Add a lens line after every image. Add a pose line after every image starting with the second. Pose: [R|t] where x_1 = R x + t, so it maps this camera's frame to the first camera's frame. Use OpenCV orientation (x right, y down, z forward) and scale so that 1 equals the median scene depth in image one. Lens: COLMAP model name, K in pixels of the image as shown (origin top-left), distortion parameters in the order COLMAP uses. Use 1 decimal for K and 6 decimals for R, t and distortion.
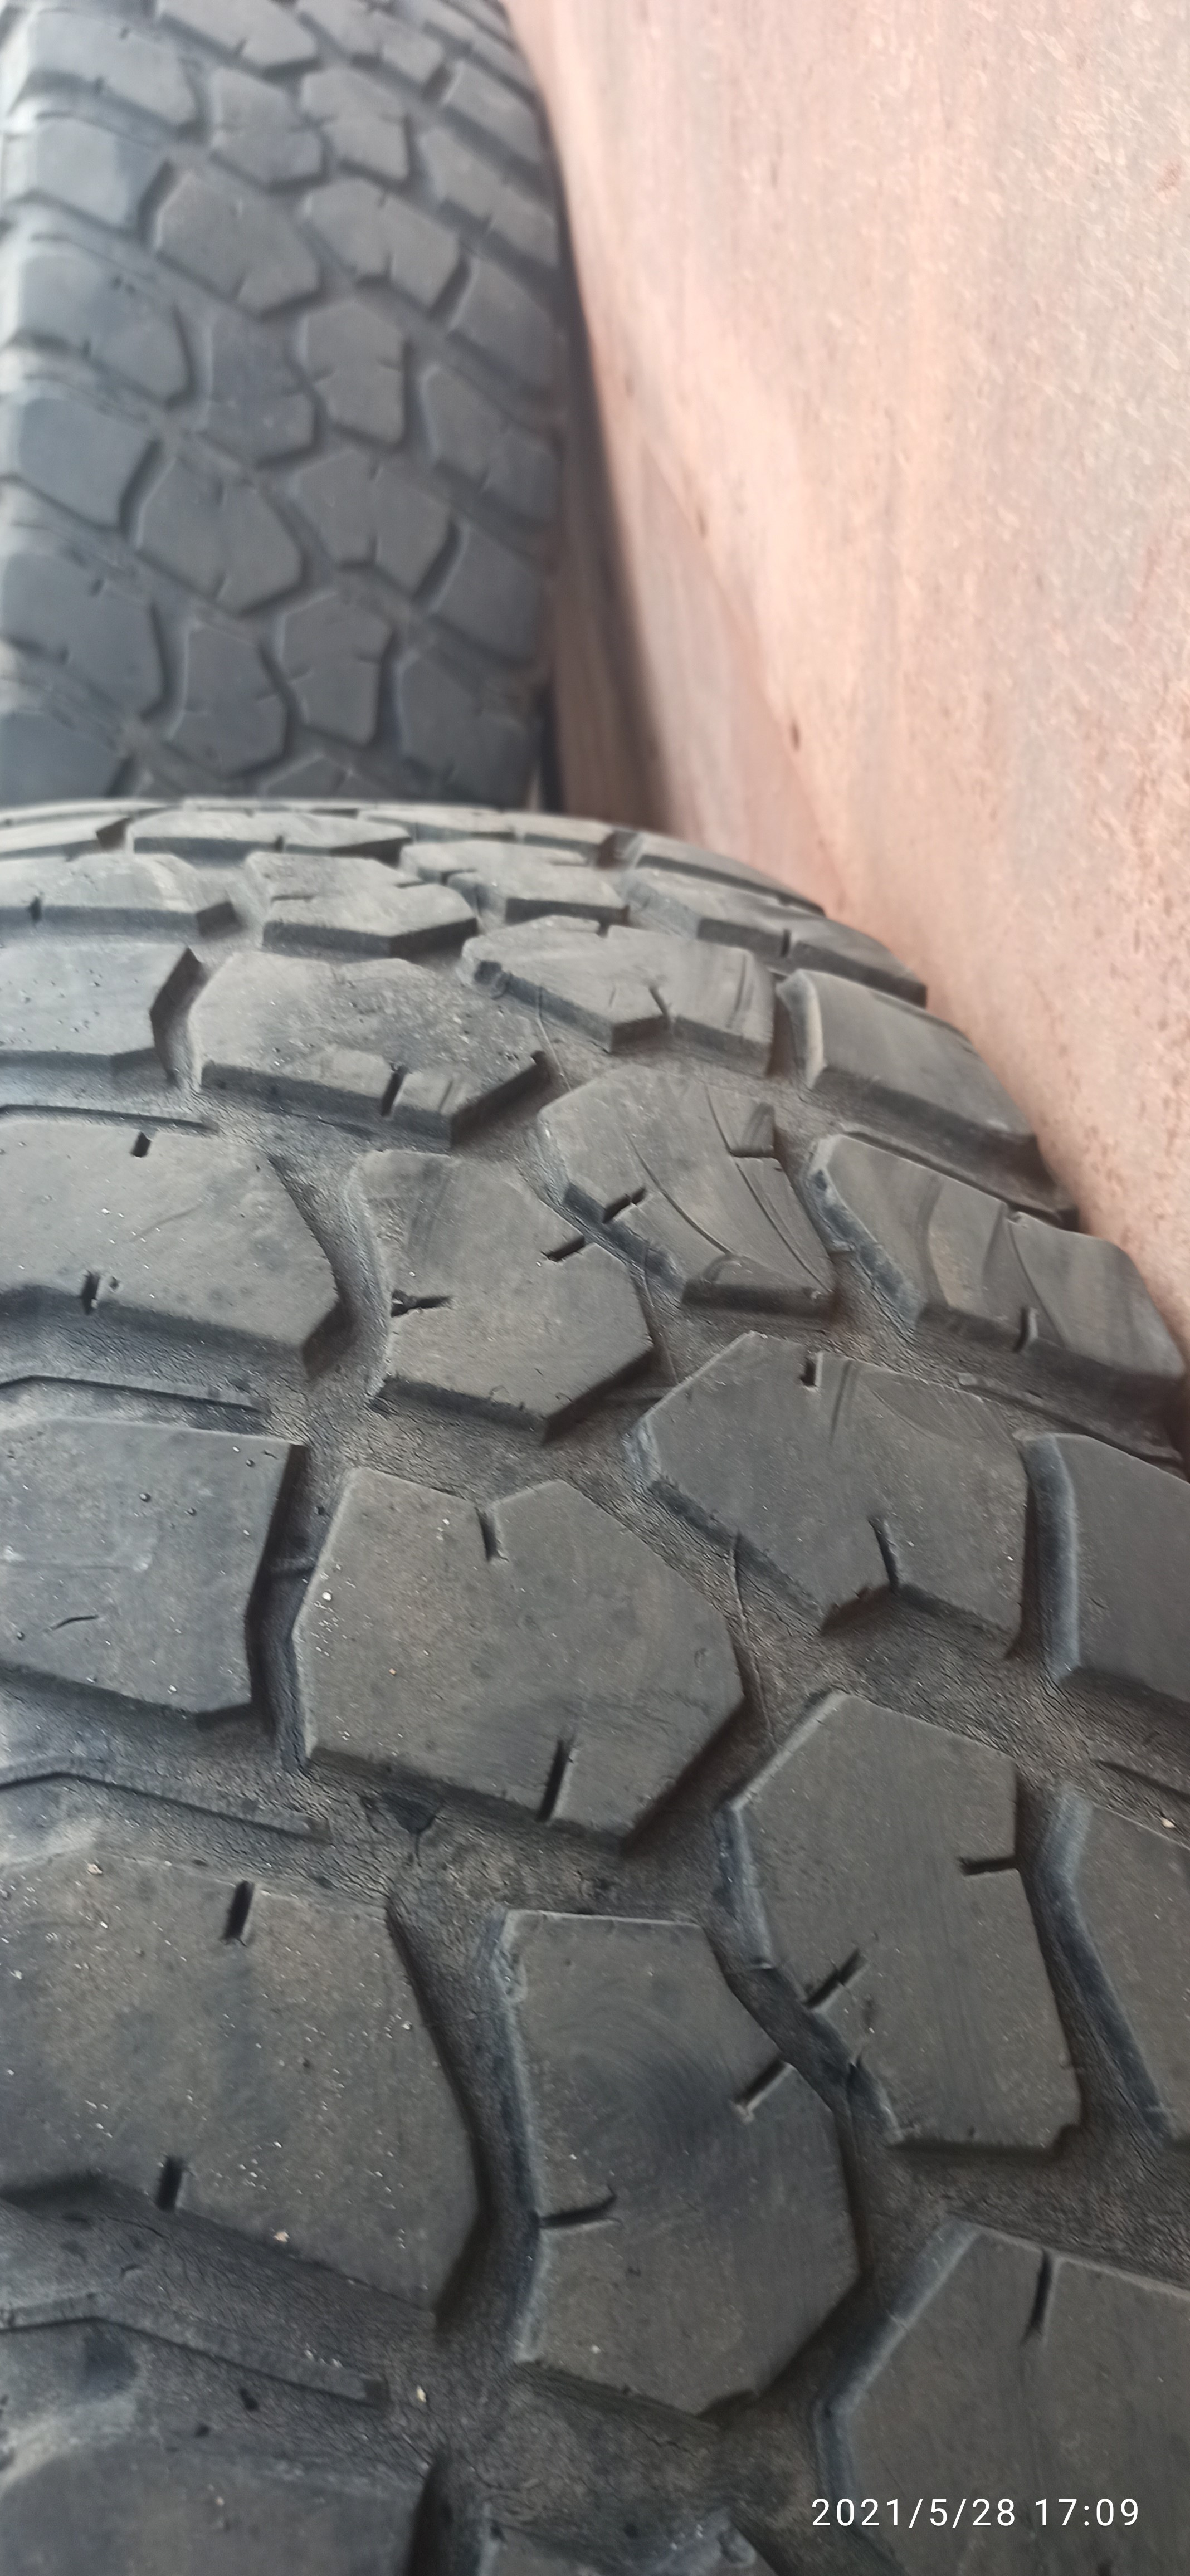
lens RADIAL K [[2001.0, 0, 632.9], [0, 2001.0, 1290.1], [0, 0, 1]] dist [-0.007229, -0.007204]
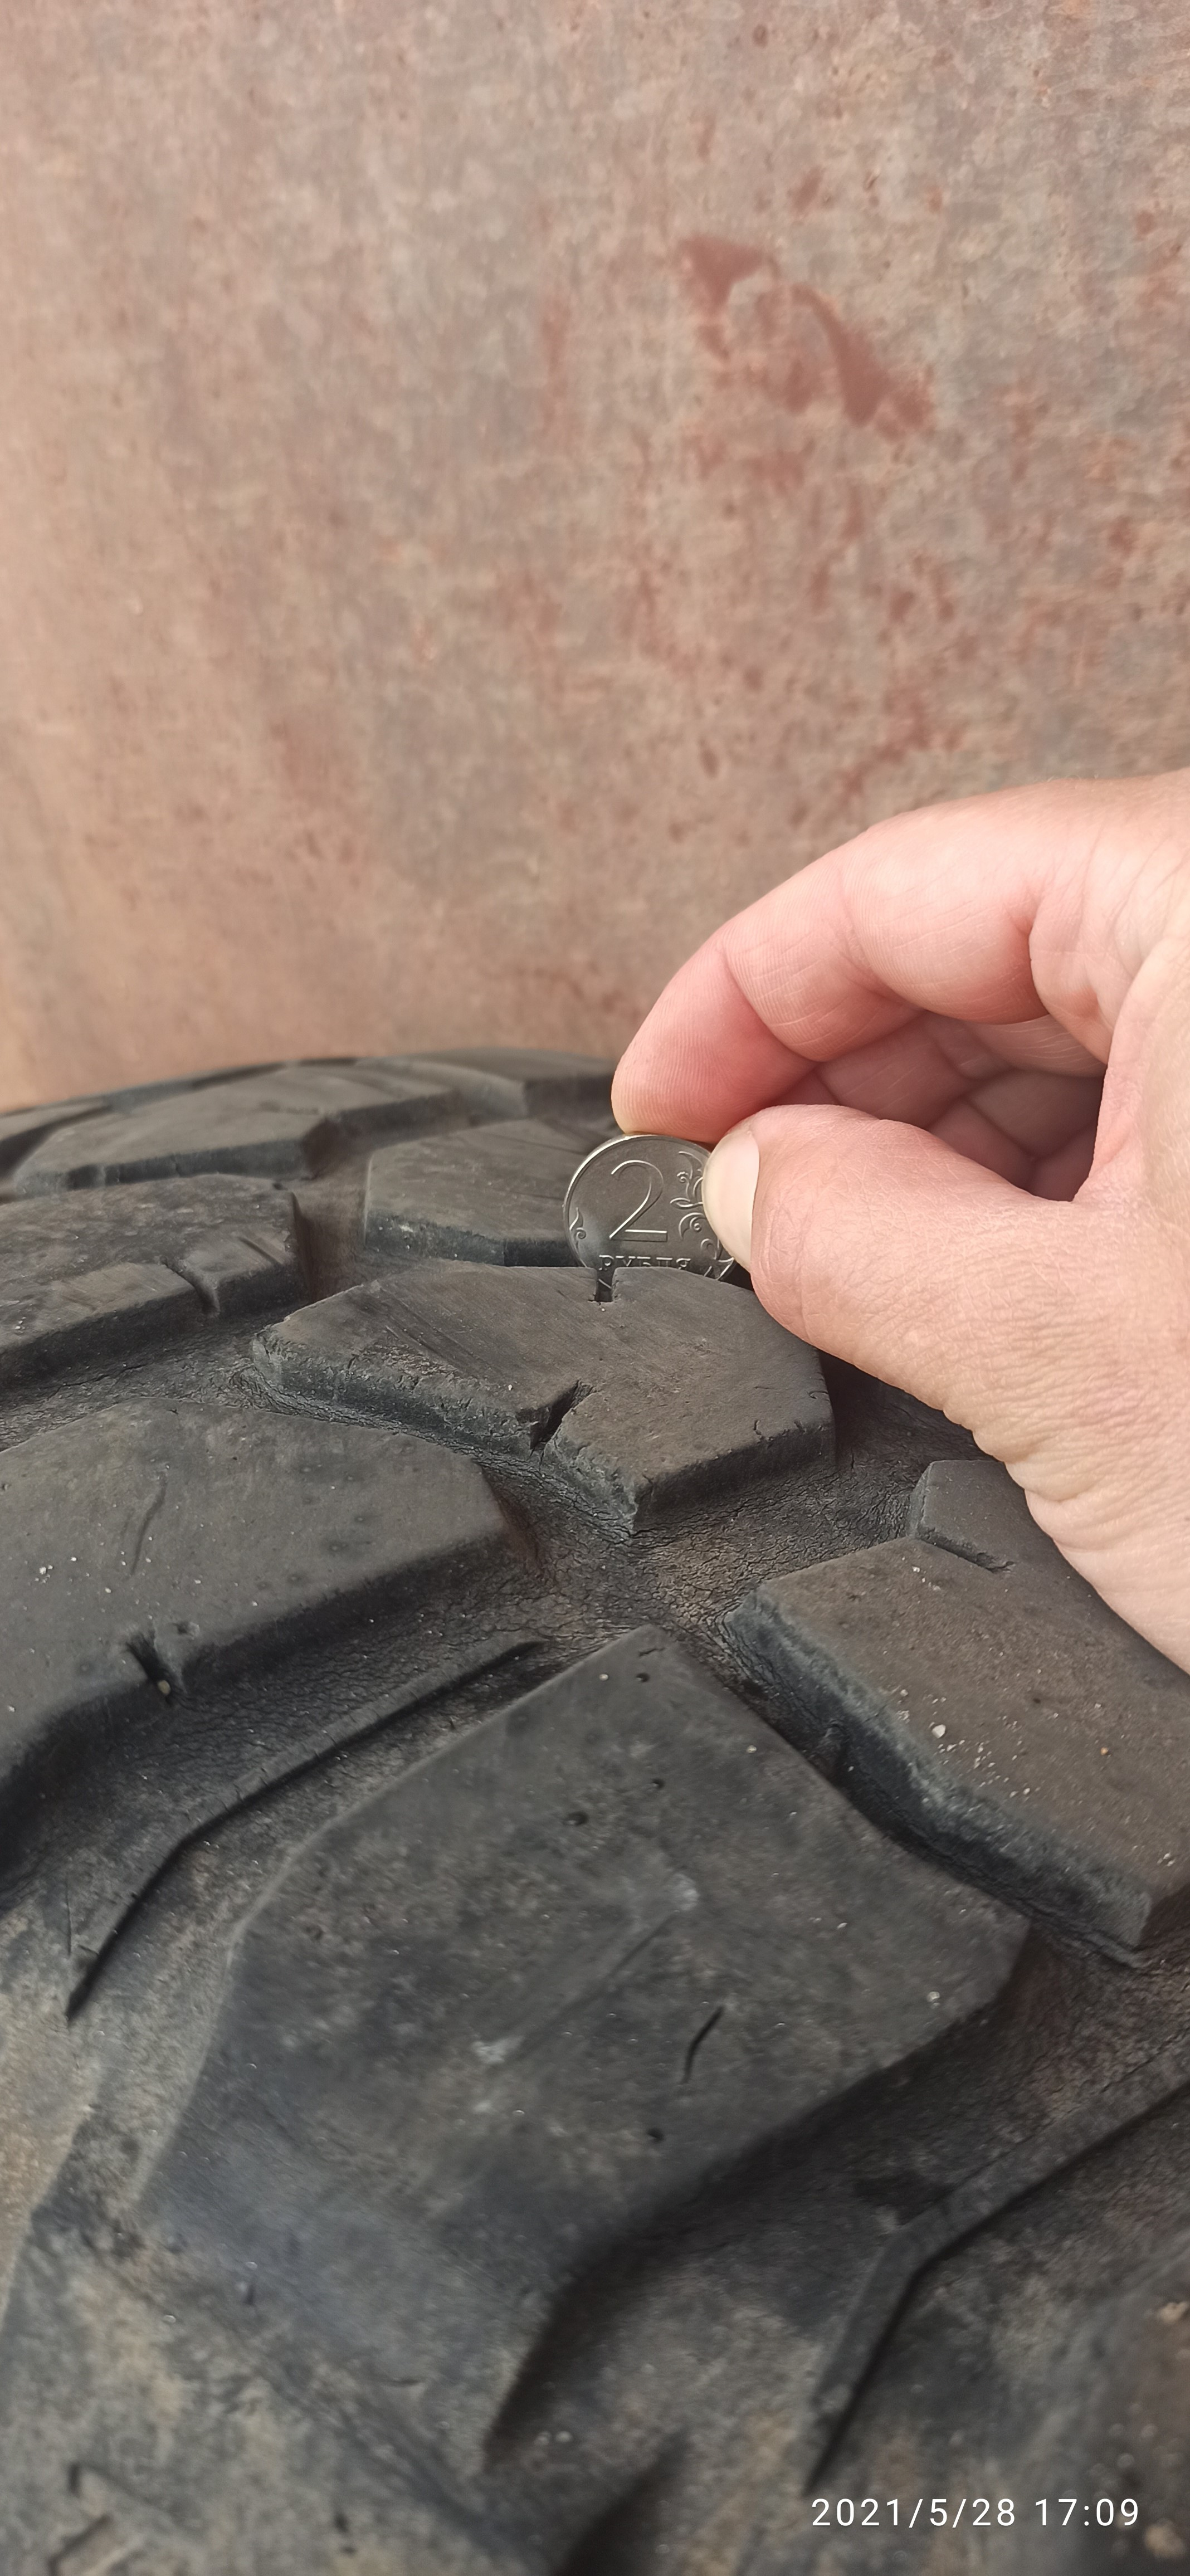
lens RADIAL K [[2001.0, 0, 646.5], [0, 2001.0, 1322.2], [0, 0, 1]] dist [-0.007229, -0.007204]
pose [[0.684471, -0.482610, 0.546431, -0.430069], [0.596595, 0.801577, -0.039351, 0.027060], [-0.419015, 0.352933, 0.836579, 0.461900]]
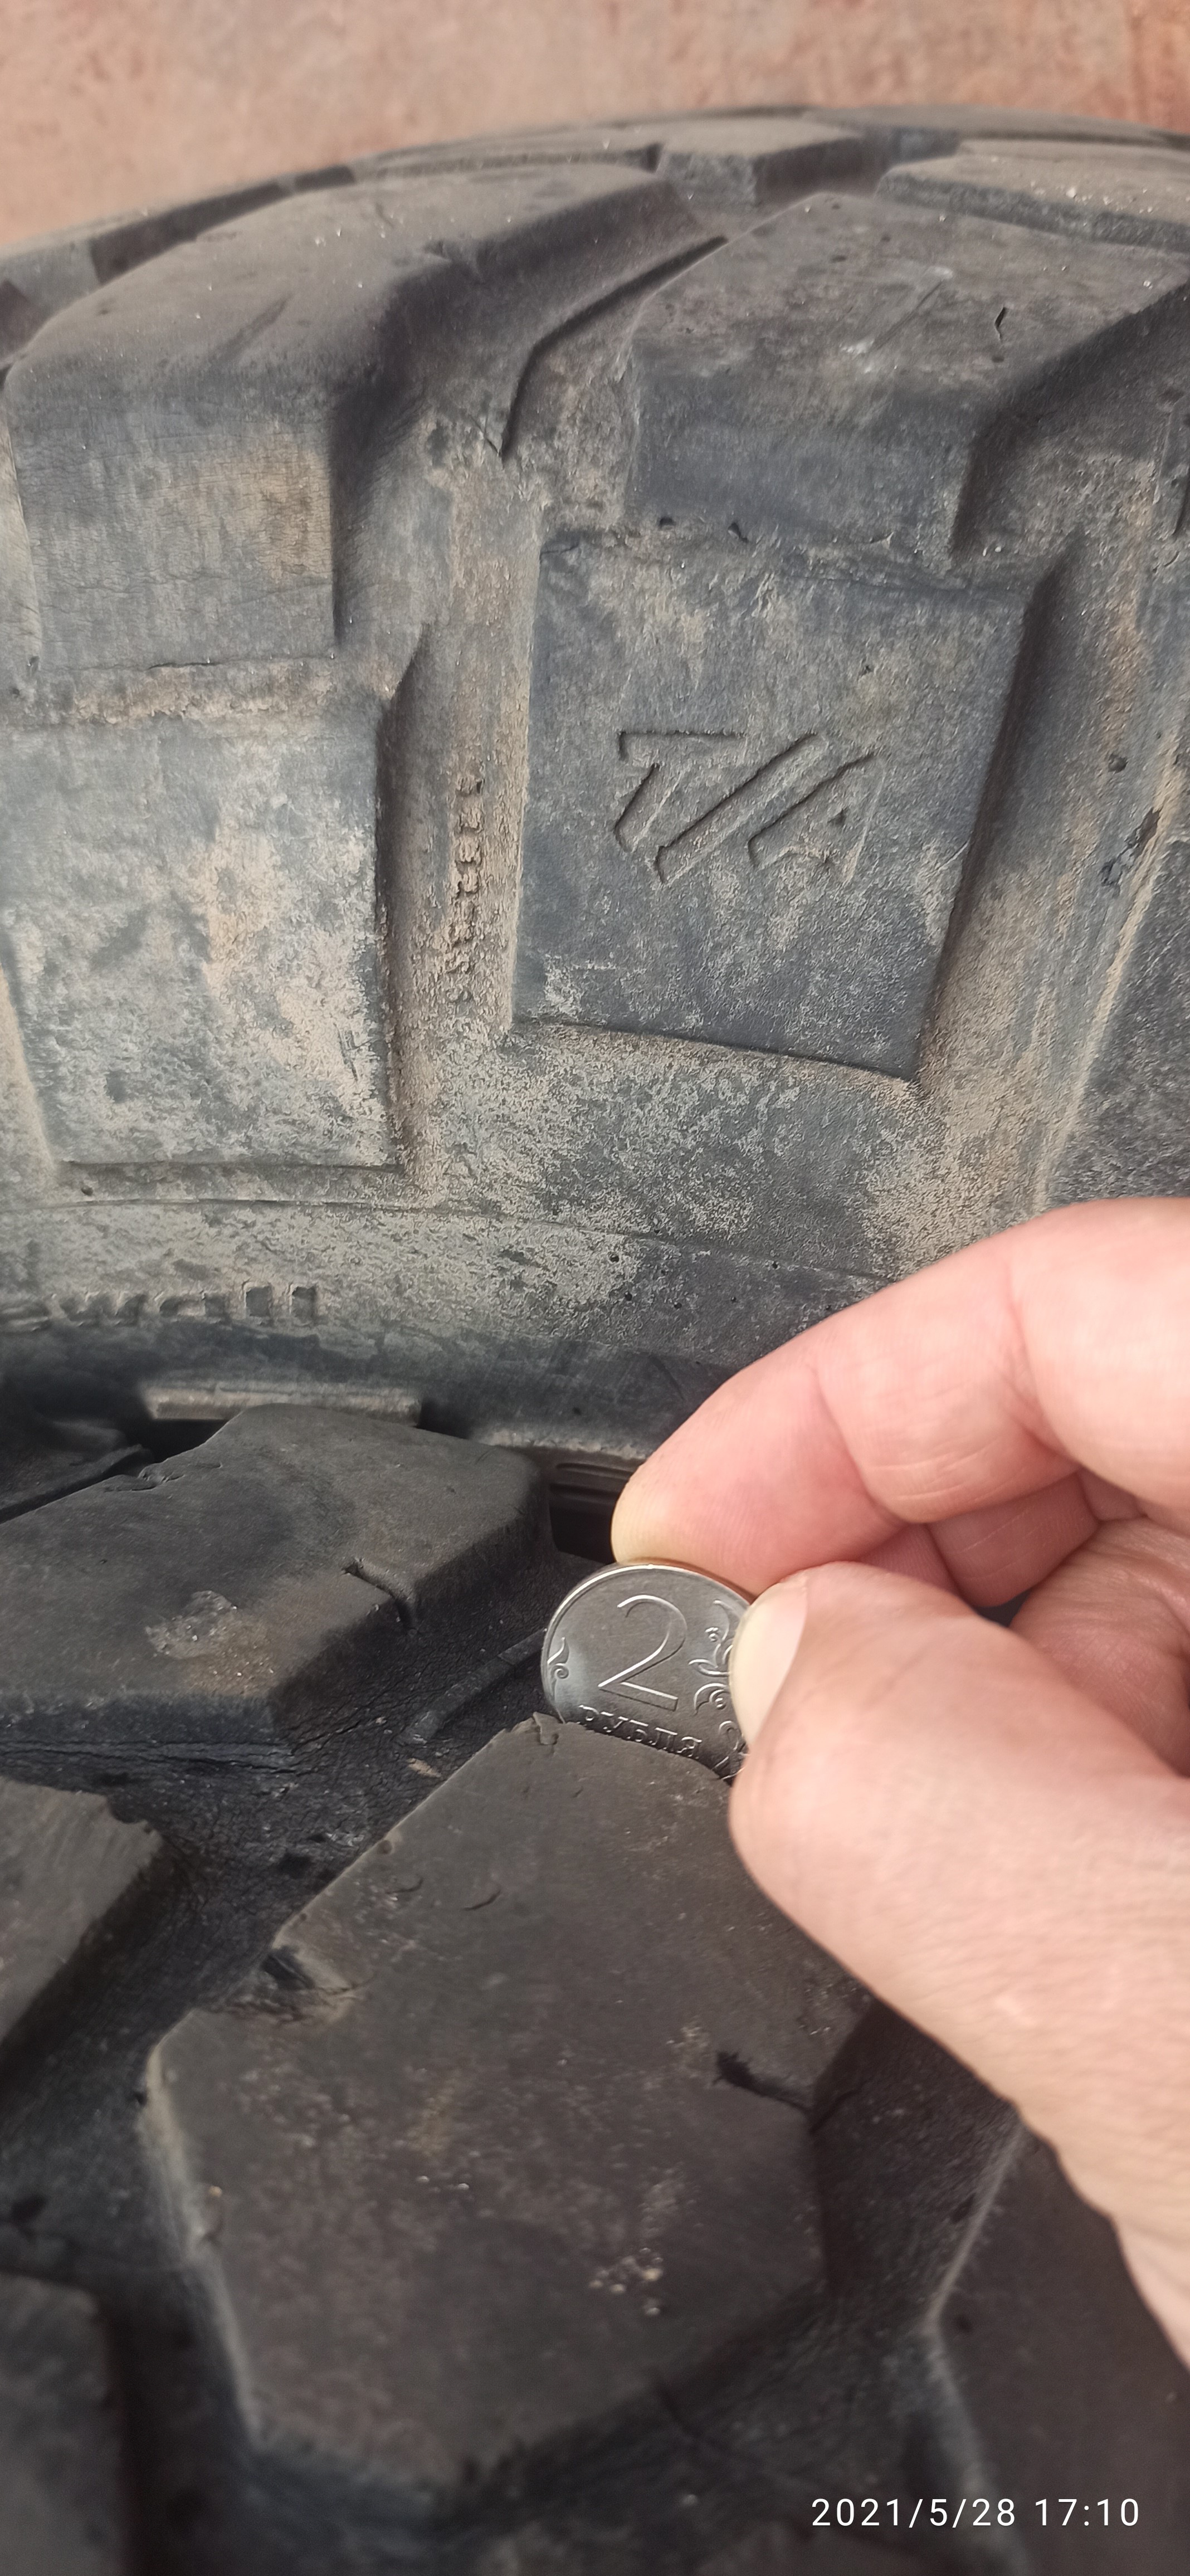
lens RADIAL K [[2001.0, 0, 665.3], [0, 2001.0, 1321.7], [0, 0, 1]] dist [-0.007229, -0.007204]
pose [[0.438189, -0.697376, 0.567148, -0.849551], [0.757497, 0.626168, 0.184692, 0.150010], [-0.483930, 0.348683, 0.802641, 0.568642]]
